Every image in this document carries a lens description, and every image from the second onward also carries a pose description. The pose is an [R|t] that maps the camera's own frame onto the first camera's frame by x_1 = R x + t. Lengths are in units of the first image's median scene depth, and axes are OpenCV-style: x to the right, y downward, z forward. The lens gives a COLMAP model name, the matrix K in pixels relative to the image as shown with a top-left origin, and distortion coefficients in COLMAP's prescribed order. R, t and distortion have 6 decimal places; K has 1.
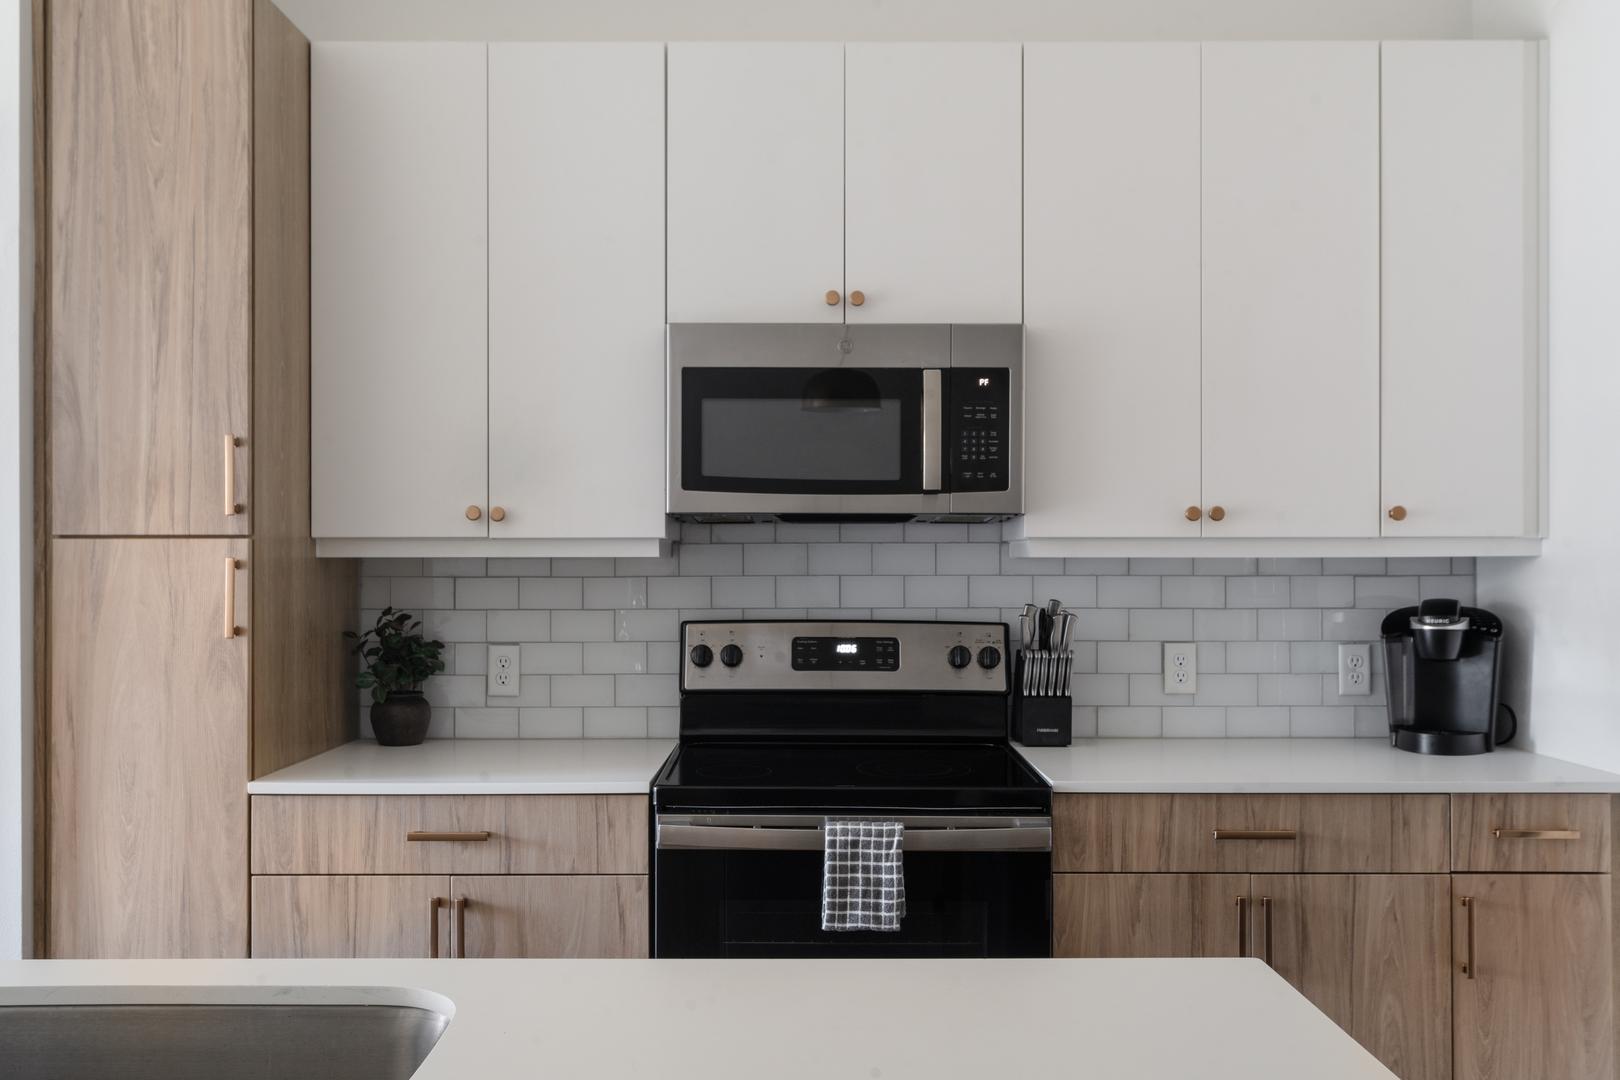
lens RADIAL K [[1425.2, 0, 811.8], [0, 1425.2, 537.6], [0, 0, 1]] dist [0.013878, -0.033627]
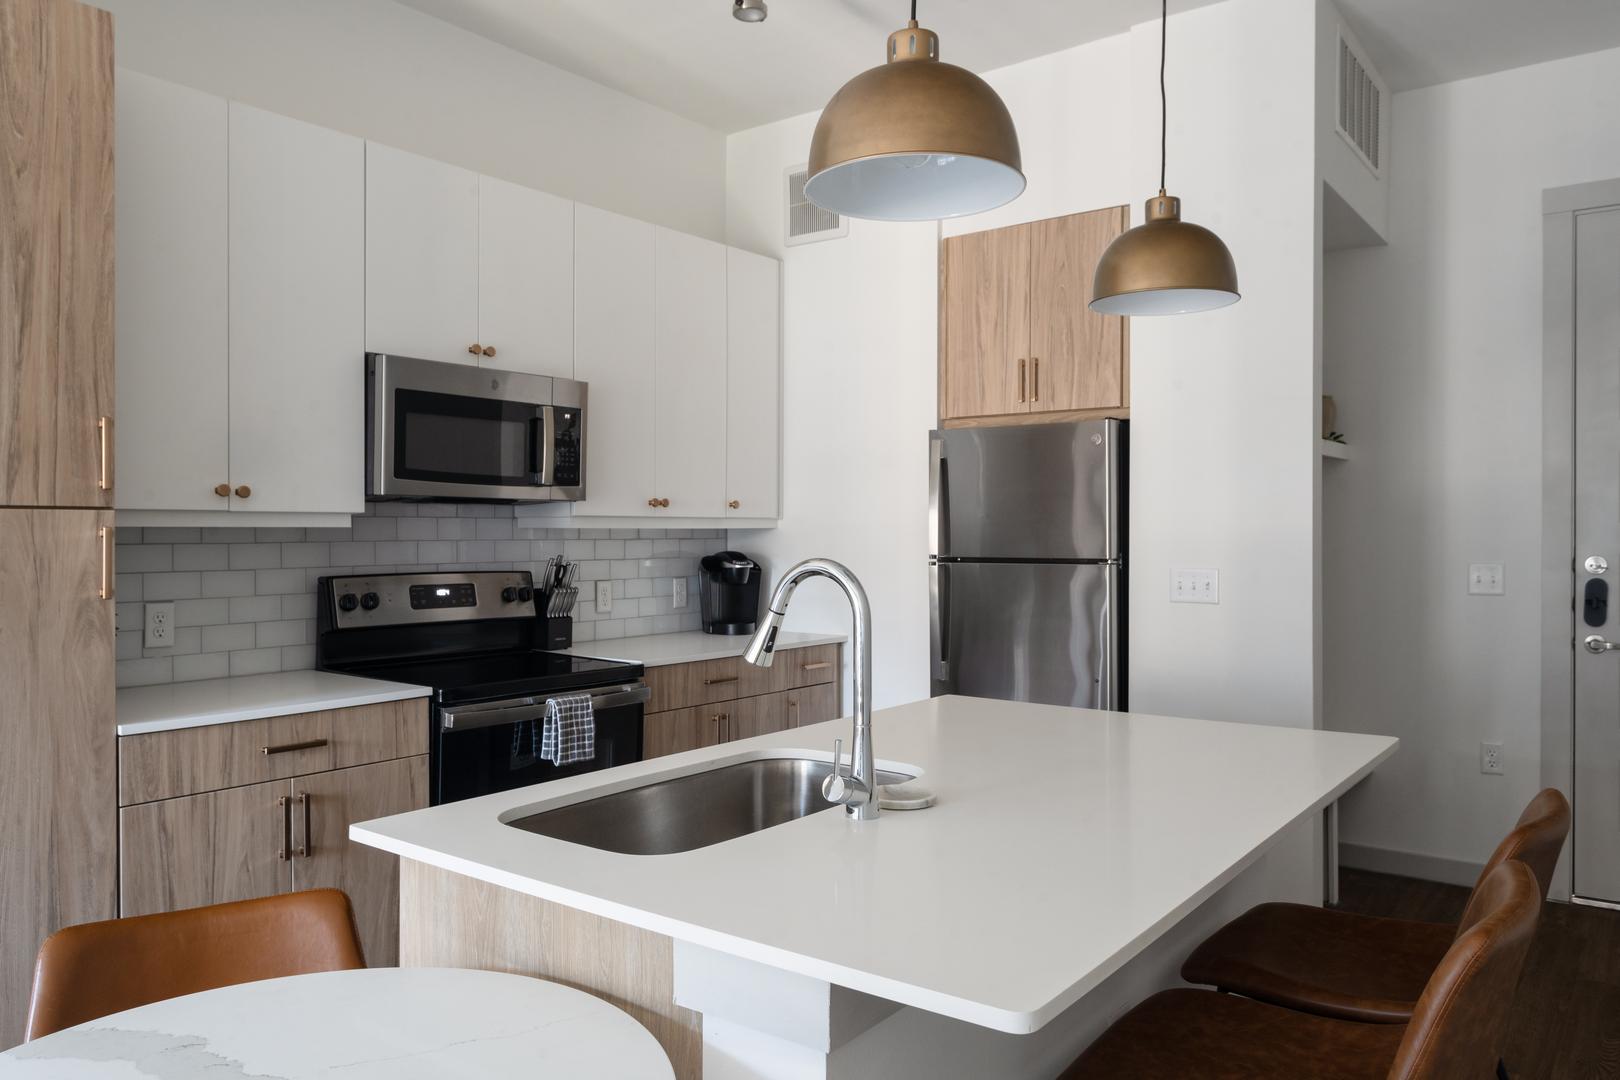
lens RADIAL K [[1212.0, 0, 821.0], [0, 1212.0, 518.8], [0, 0, 1]] dist [-0.007376, -0.000662]
pose [[0.586685, 0.008191, 0.809774, -0.834618], [-0.013003, 0.999915, -0.000693, 0.000932], [-0.809711, -0.010123, 0.586742, -0.010191]]
